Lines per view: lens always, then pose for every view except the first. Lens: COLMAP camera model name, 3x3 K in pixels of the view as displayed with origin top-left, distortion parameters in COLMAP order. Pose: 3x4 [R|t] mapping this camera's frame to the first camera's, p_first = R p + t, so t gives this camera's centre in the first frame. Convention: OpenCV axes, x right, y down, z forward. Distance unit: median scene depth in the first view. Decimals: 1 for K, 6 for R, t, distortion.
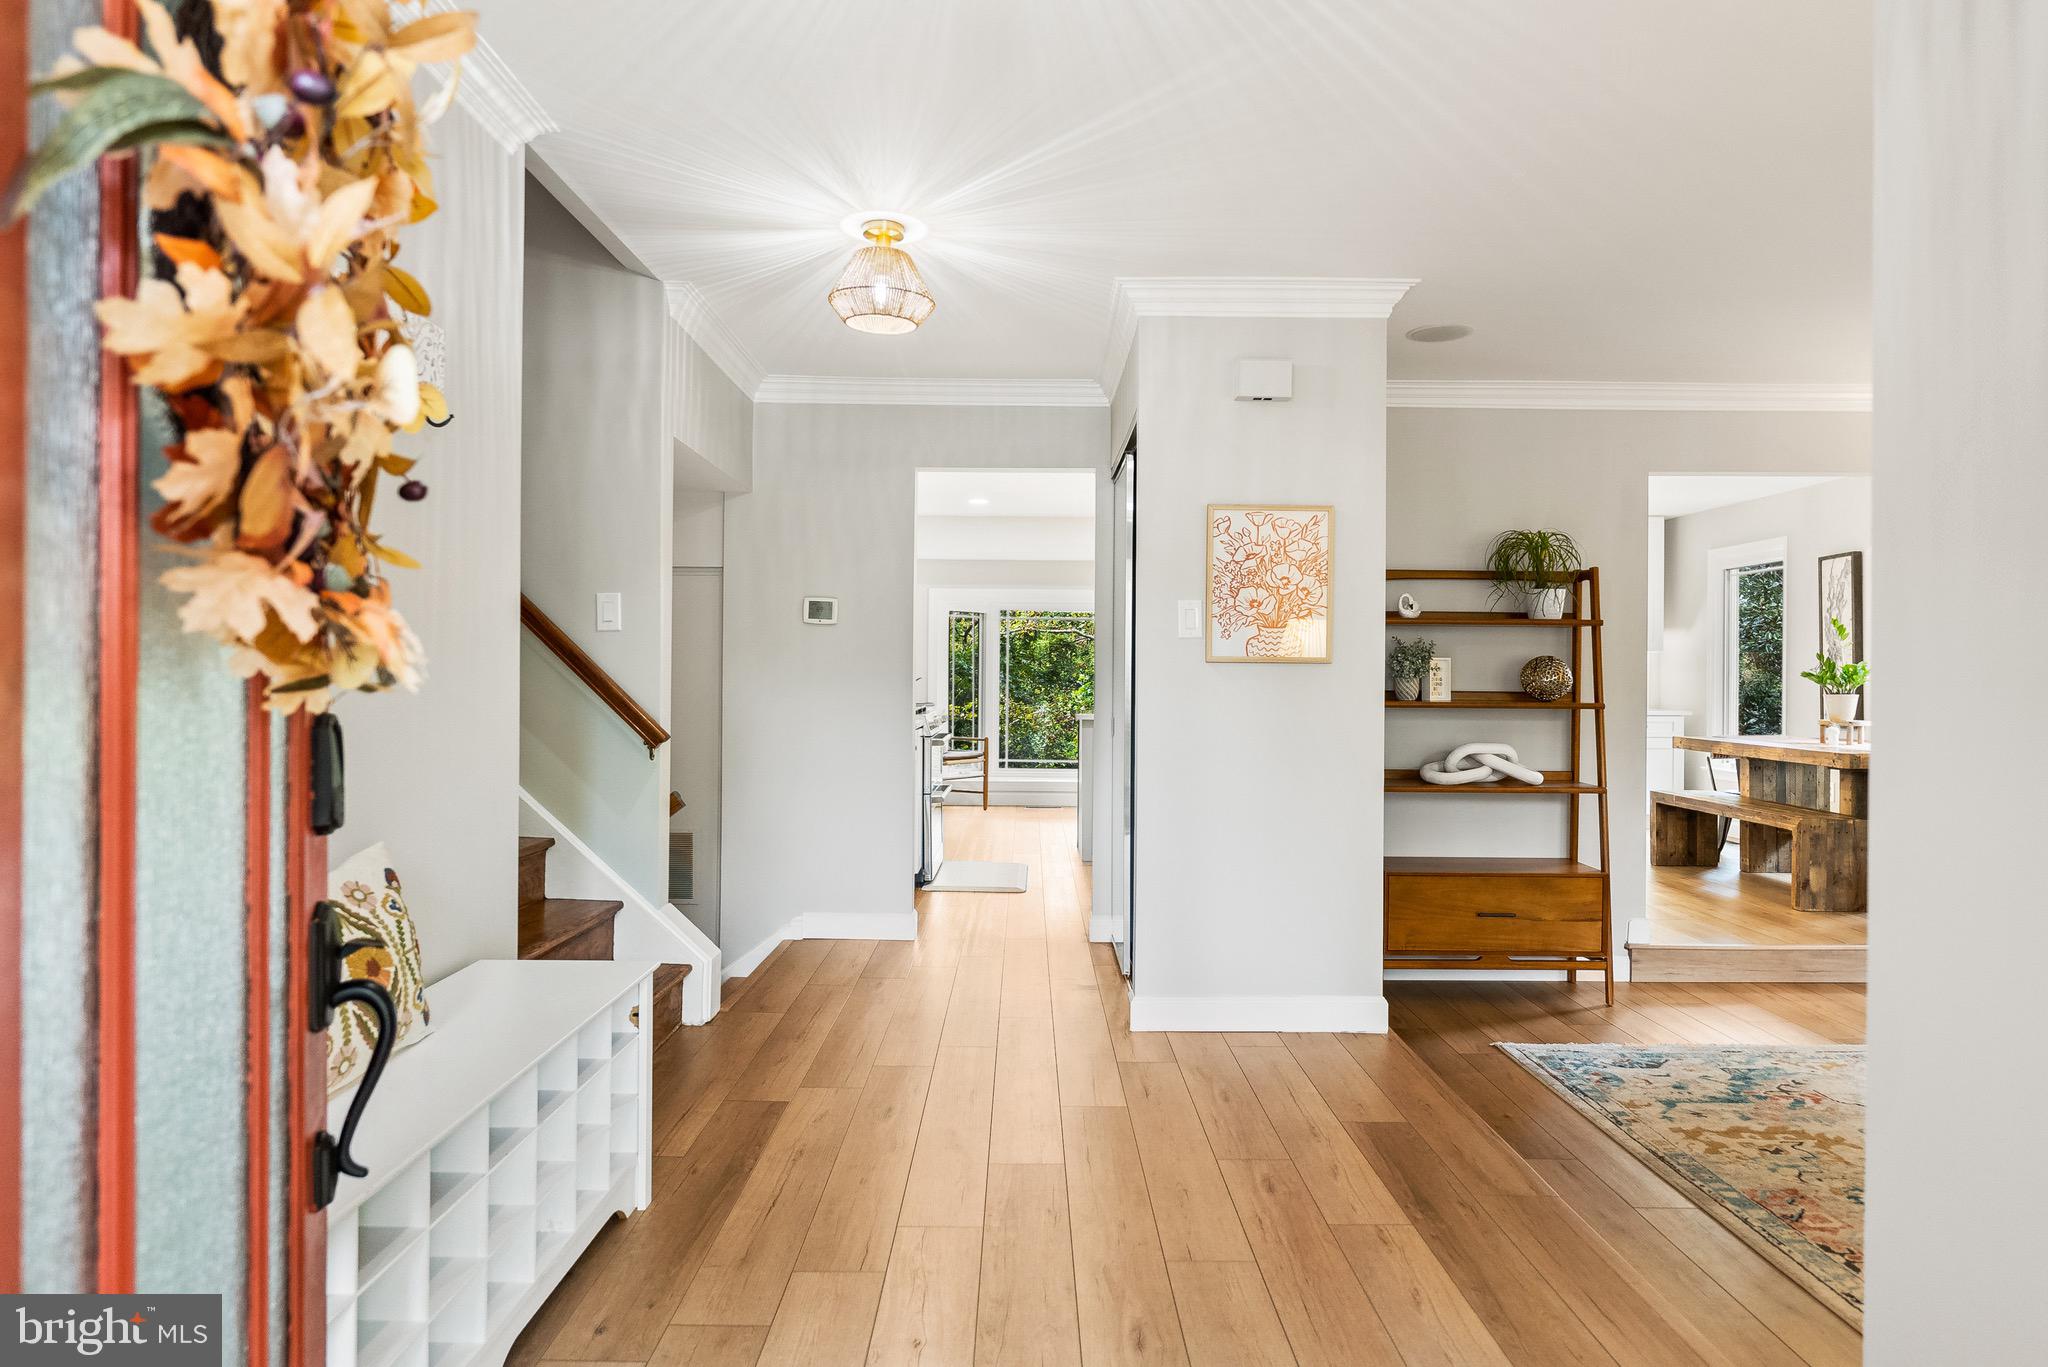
lens RADIAL K [[1204.8, 0, 1016.4], [0, 1204.8, 682.3], [0, 0, 1]] dist [-0.018340, 0.000326]
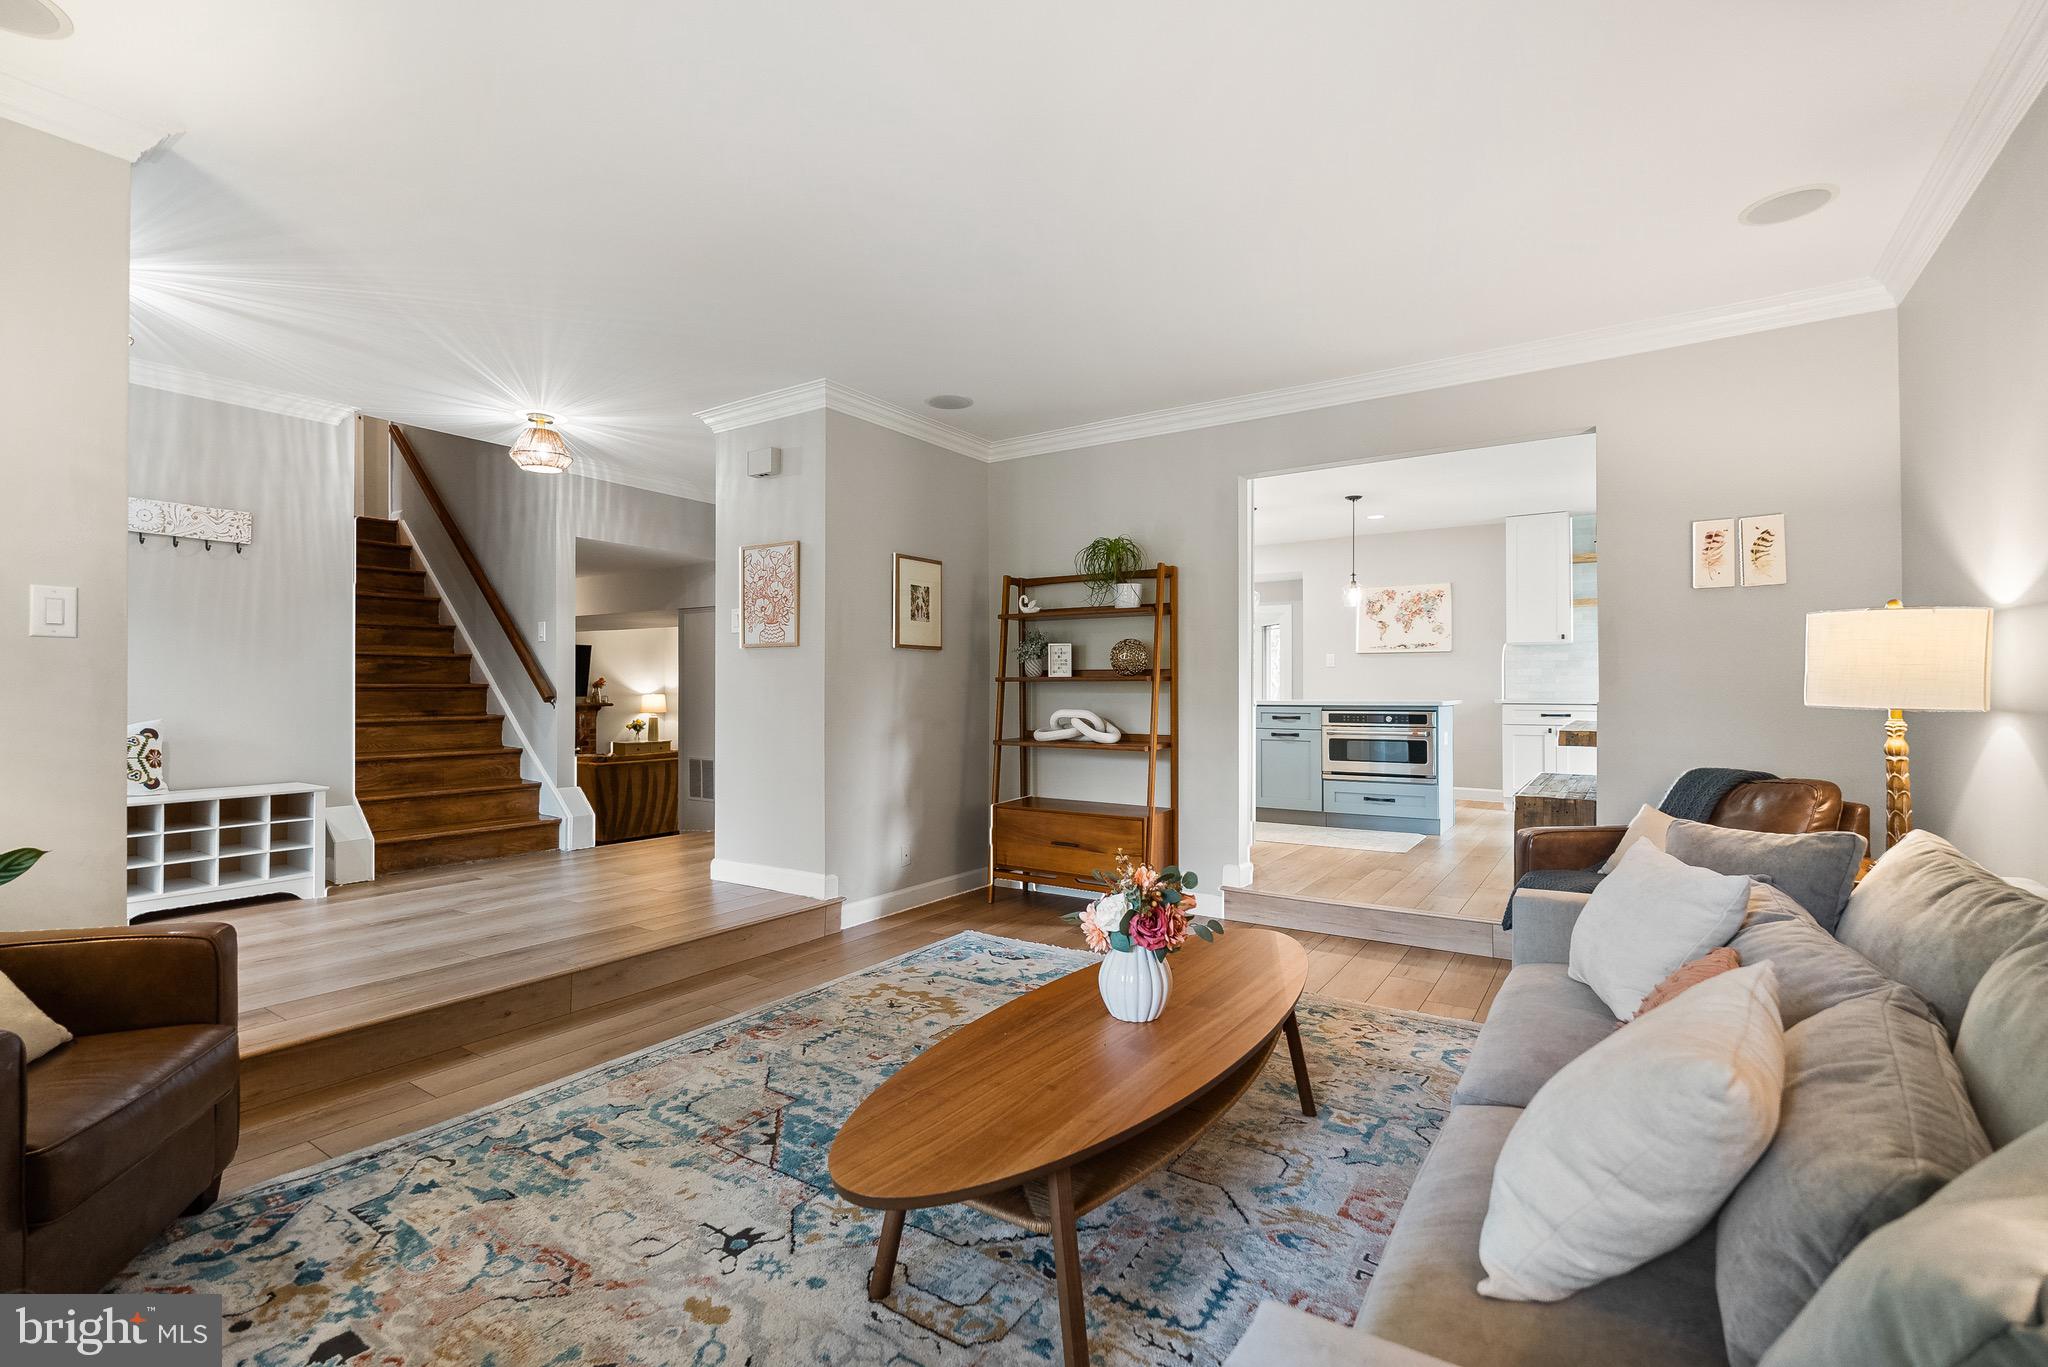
lens RADIAL K [[923.4, 0, 1031.2], [0, 923.4, 683.1], [0, 0, 1]] dist [-0.003466, 0.000244]
pose [[0.835569, -0.011597, -0.549264, 1.129481], [0.001732, 0.999828, -0.018476, 0.052177], [0.549383, 0.014486, 0.835445, 0.203694]]
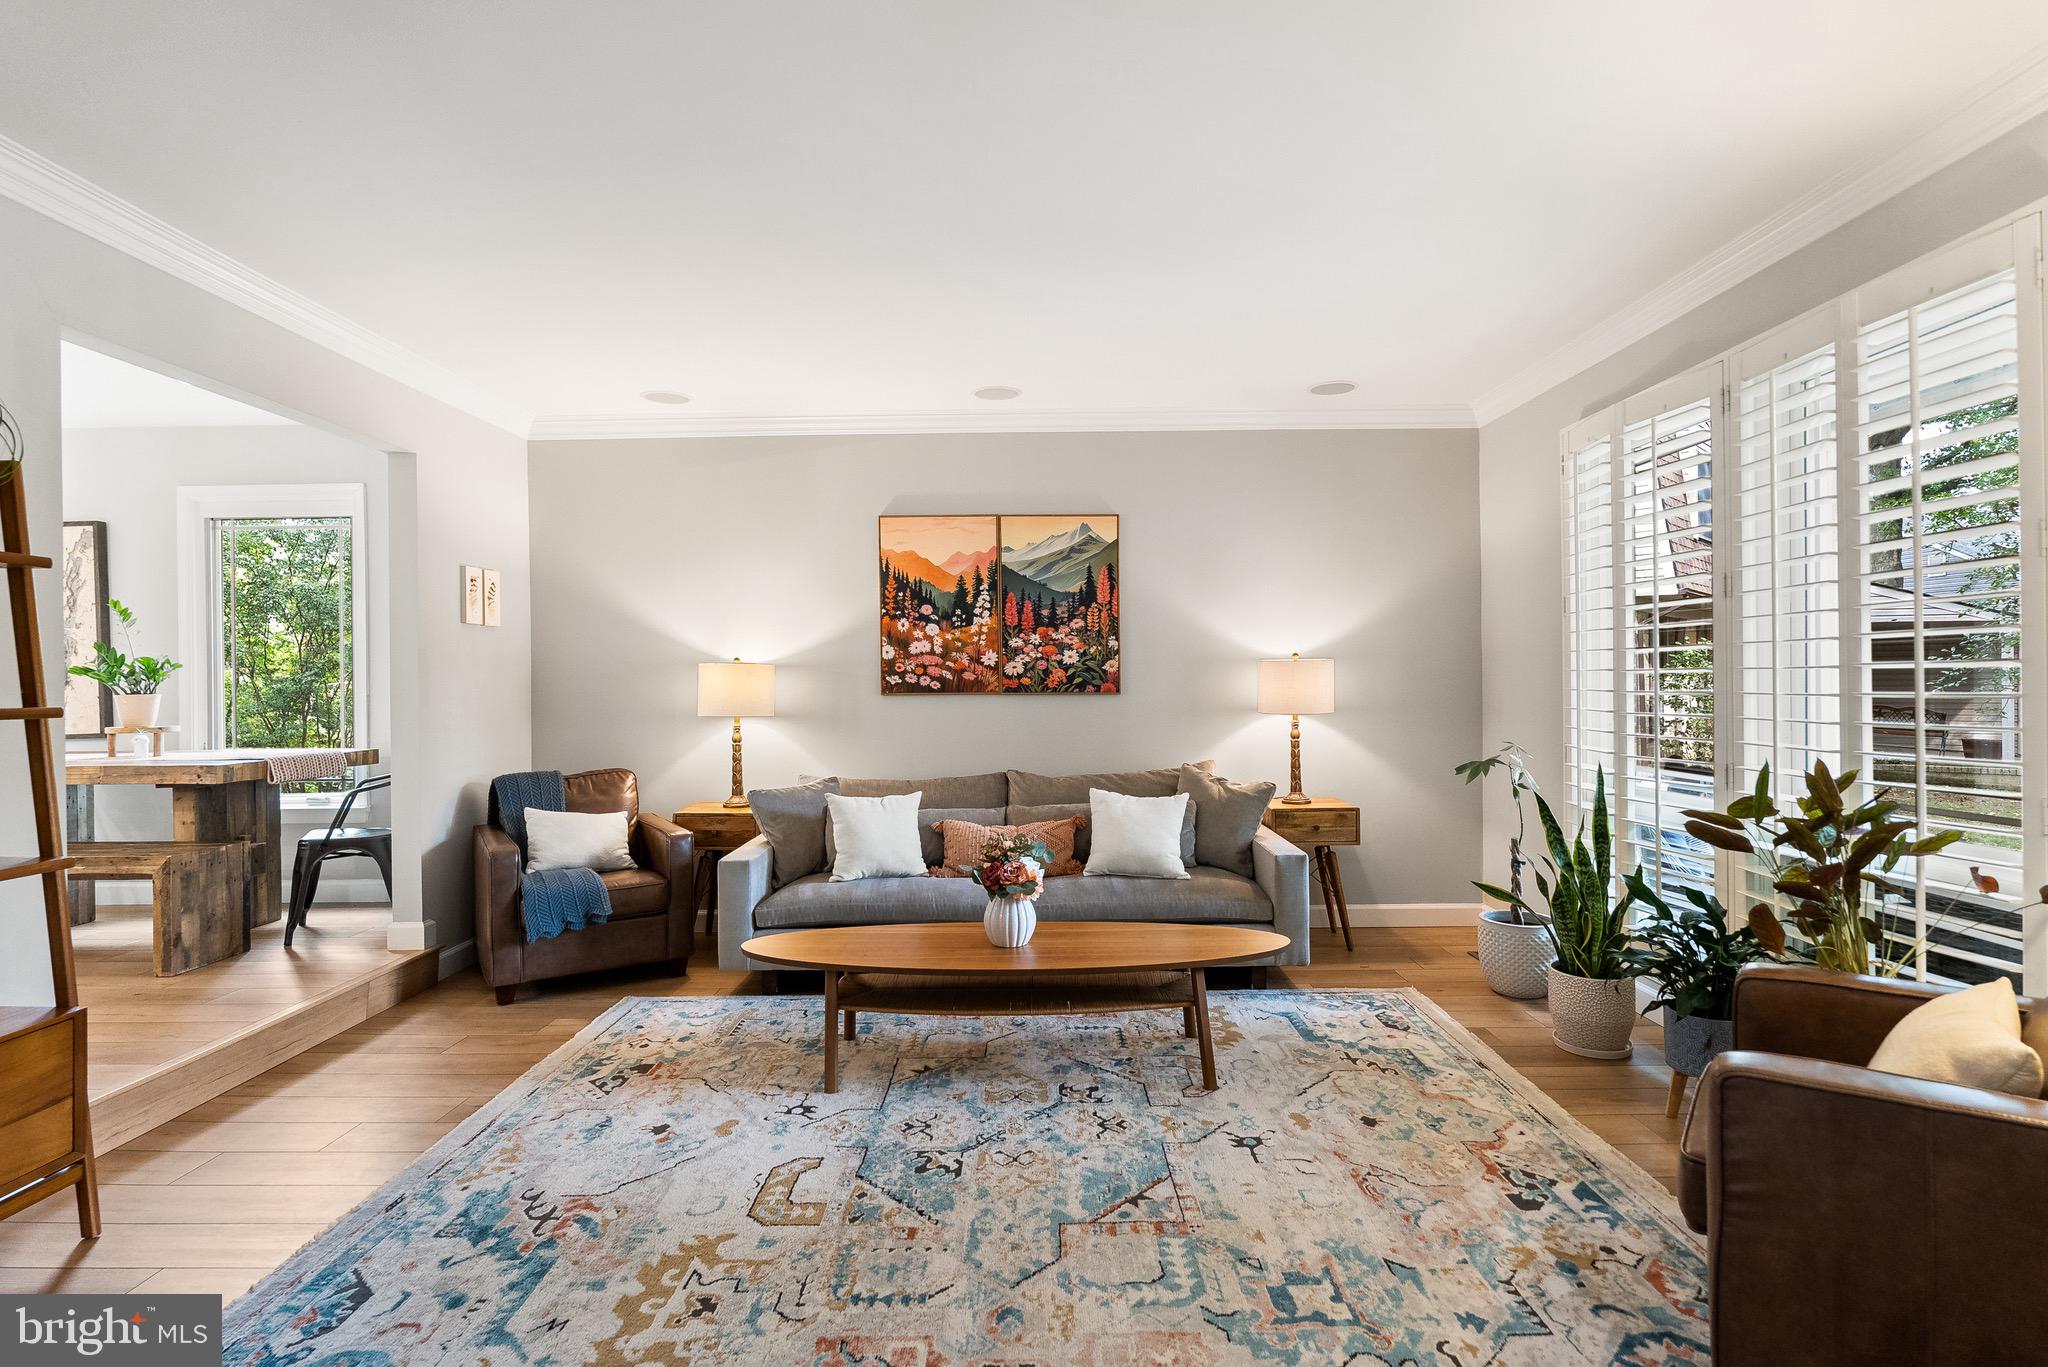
lens RADIAL K [[1002.7, 0, 1026.1], [0, 1002.7, 687.2], [0, 0, 1]] dist [-0.005199, -0.000214]
pose [[-0.005035, -0.012332, 0.999911, 0.027587], [0.016486, 0.999787, 0.012413, 0.011440], [-0.999851, 0.016547, -0.004831, 0.688328]]
